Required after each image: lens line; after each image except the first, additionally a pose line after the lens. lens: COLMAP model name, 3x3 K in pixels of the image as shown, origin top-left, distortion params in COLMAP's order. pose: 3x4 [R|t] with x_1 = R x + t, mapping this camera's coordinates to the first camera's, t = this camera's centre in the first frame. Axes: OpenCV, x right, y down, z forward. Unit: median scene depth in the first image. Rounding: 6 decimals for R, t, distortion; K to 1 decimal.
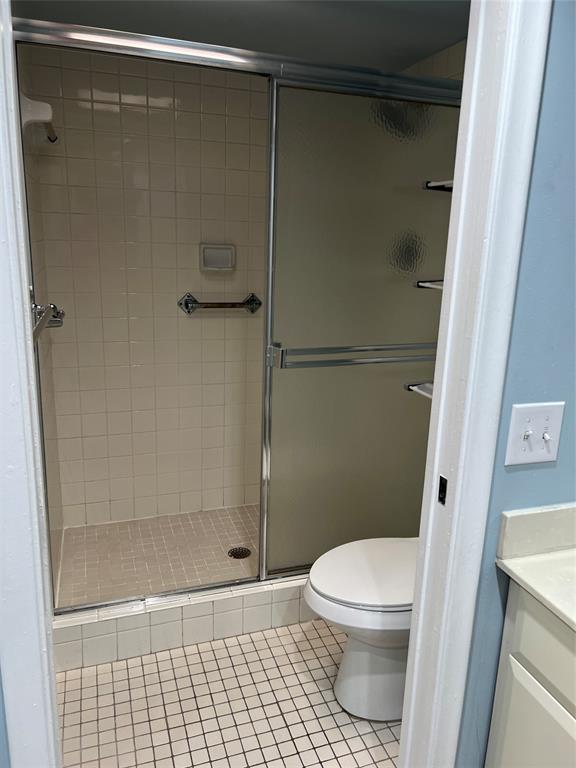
lens RADIAL K [[575.2, 0, 290.3], [0, 575.2, 381.7], [0, 0, 1]] dist [0.054907, -0.060960]
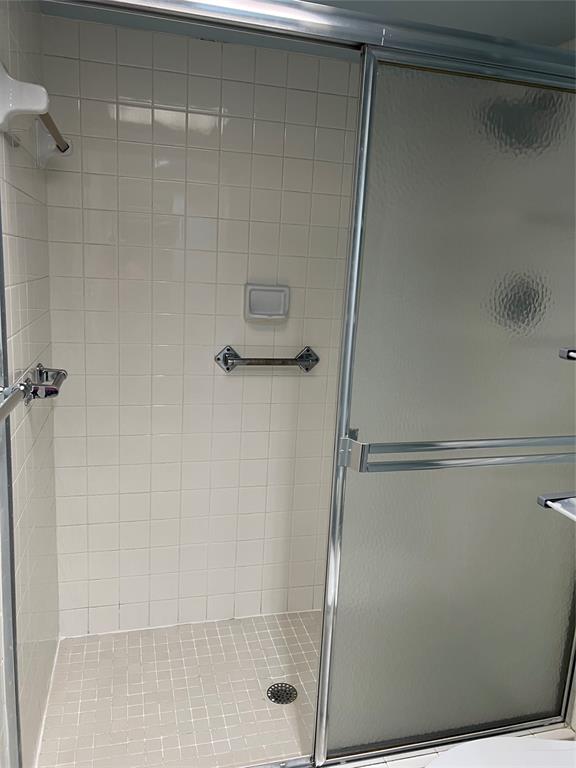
lens RADIAL K [[580.0, 0, 285.3], [0, 580.0, 388.4], [0, 0, 1]] dist [0.064401, -0.078017]
pose [[0.997392, 0.032237, -0.064581, -0.046038], [-0.035074, 0.998447, -0.043293, -0.063808], [0.063085, 0.045445, 0.996973, 0.216388]]
